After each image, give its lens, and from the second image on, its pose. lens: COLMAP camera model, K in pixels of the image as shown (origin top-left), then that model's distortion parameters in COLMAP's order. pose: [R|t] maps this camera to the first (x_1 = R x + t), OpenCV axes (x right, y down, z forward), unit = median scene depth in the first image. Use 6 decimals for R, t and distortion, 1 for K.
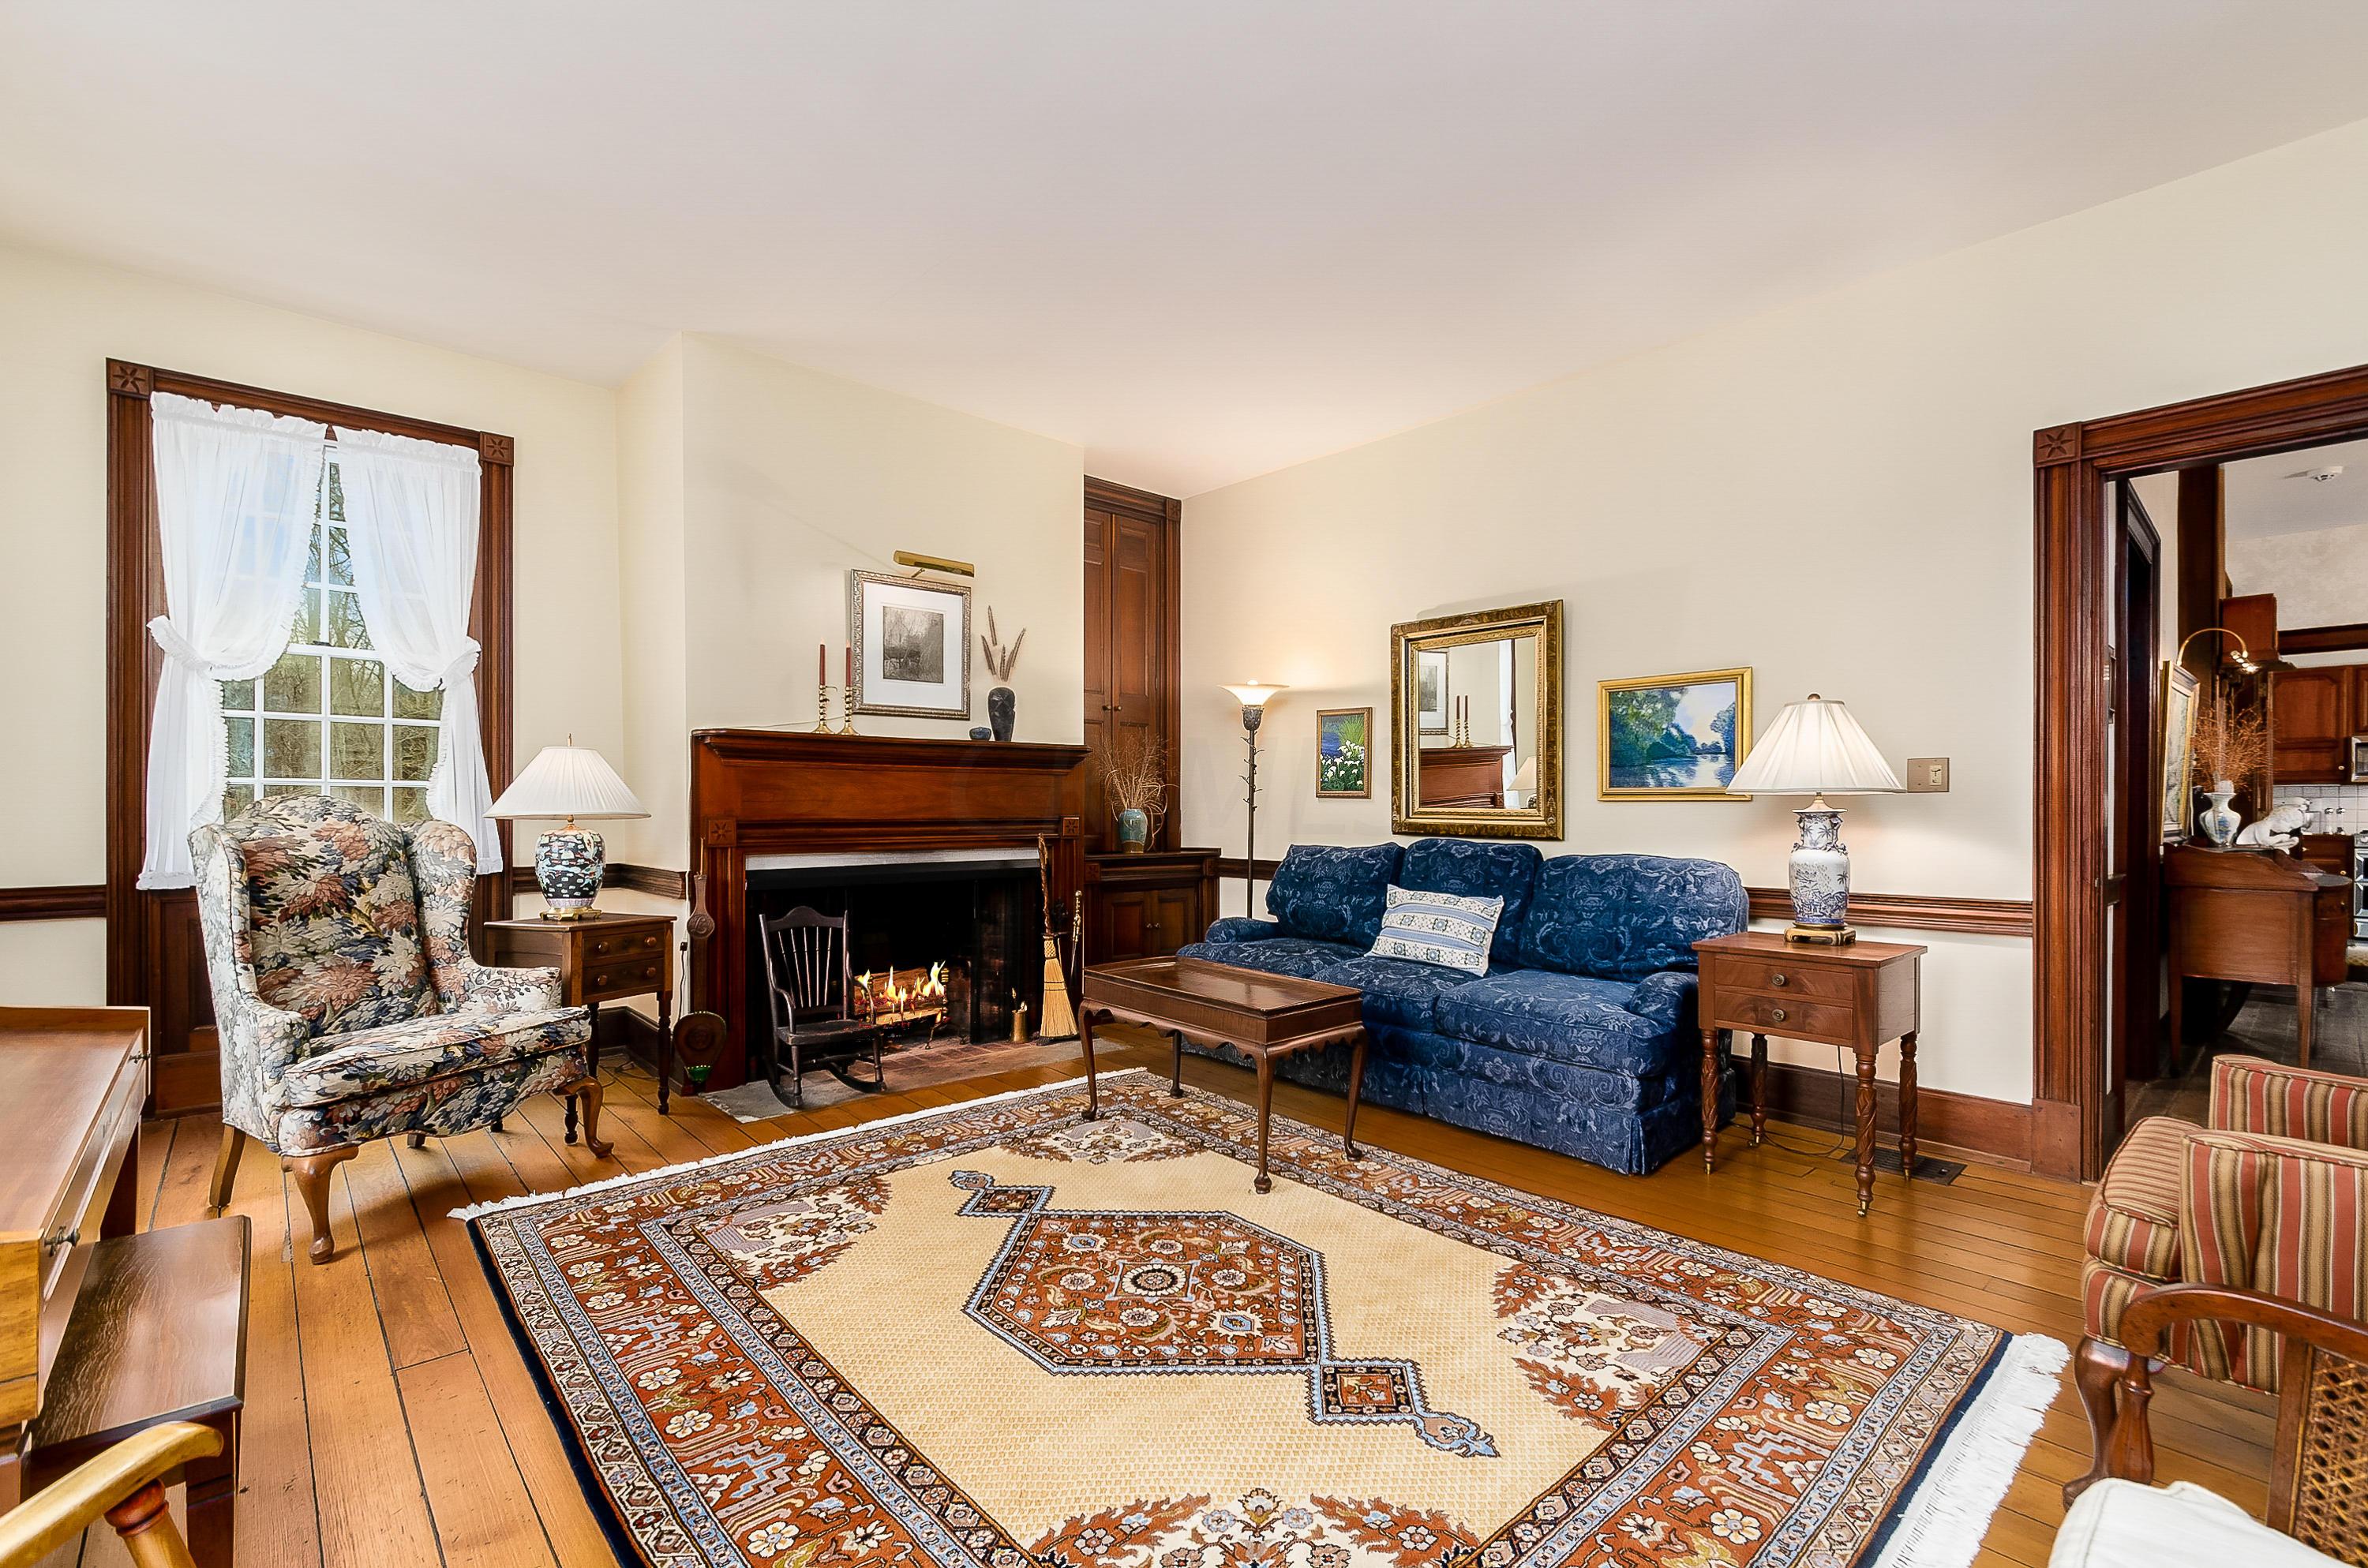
lens RADIAL K [[1048.0, 0, 1194.6], [0, 1048.0, 813.3], [0, 0, 1]] dist [0.000093, -0.000141]
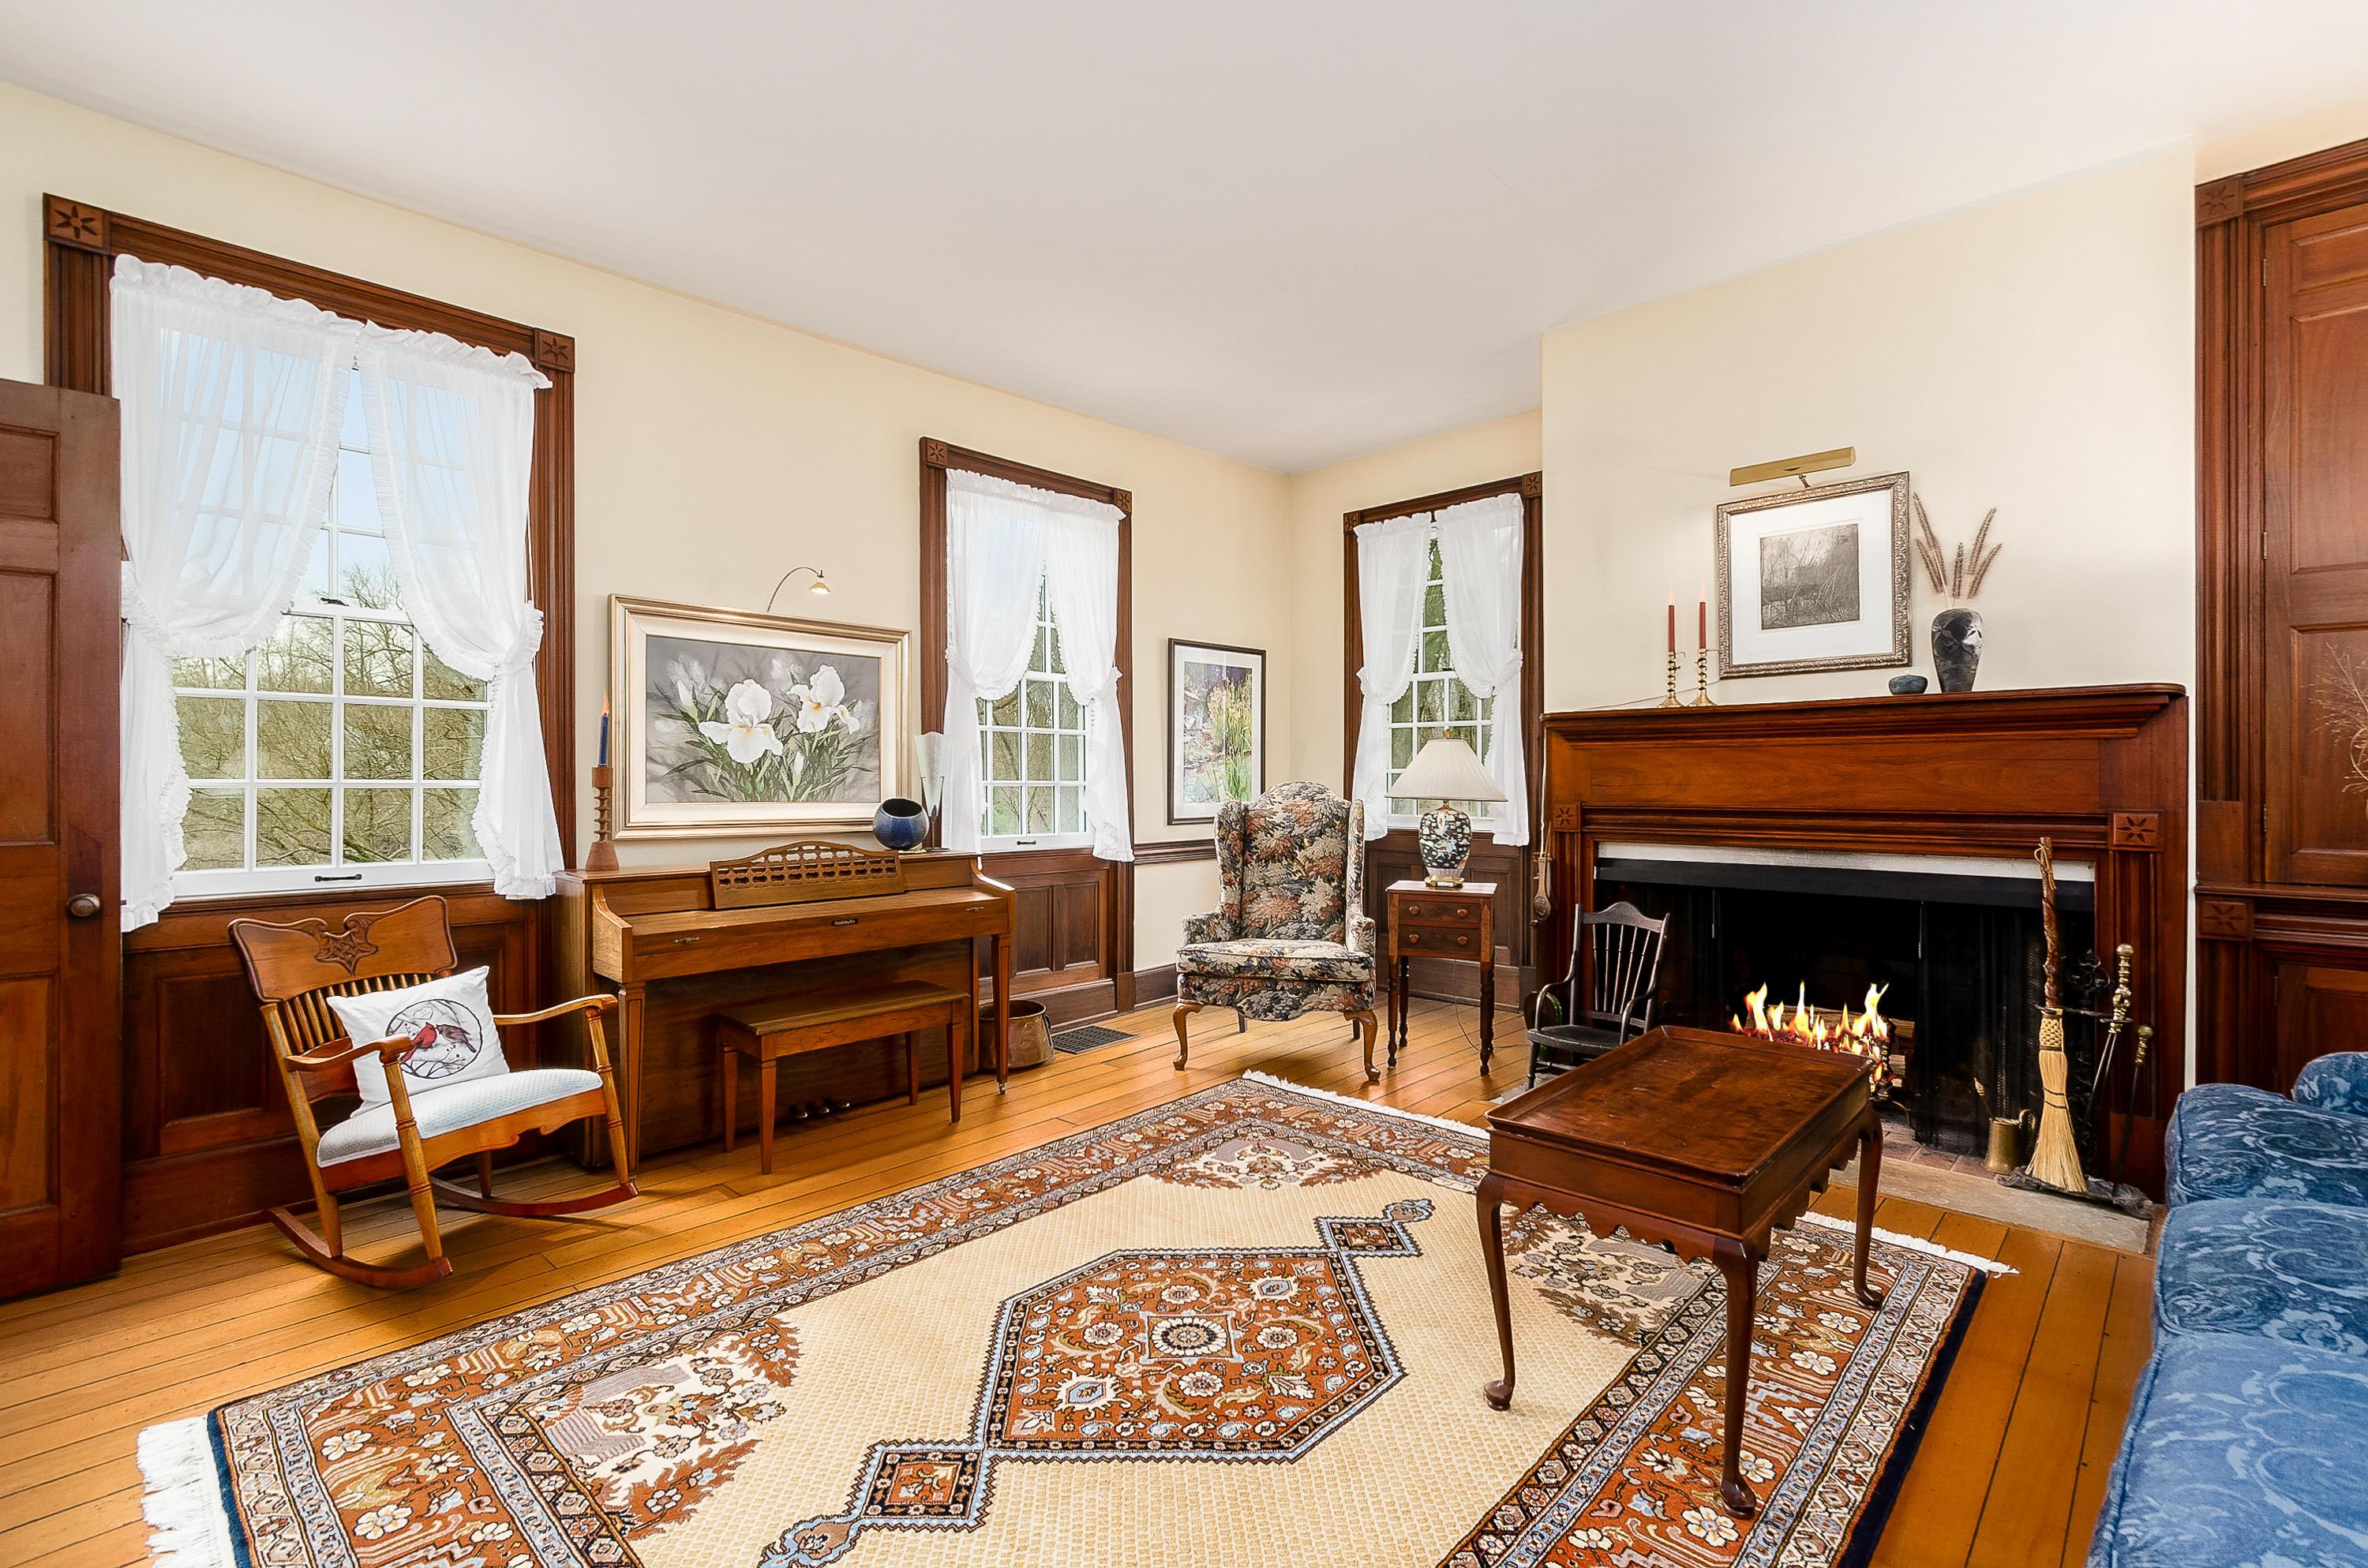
lens RADIAL K [[1046.0, 0, 1184.0], [0, 1046.0, 784.0], [0, 0, 1]] dist [0.001552, 0.000184]
pose [[0.071661, -0.000653, -0.997429, 0.640038], [-0.007267, 0.999973, -0.001177, -0.011559], [0.997403, 0.007333, 0.071654, 0.714220]]
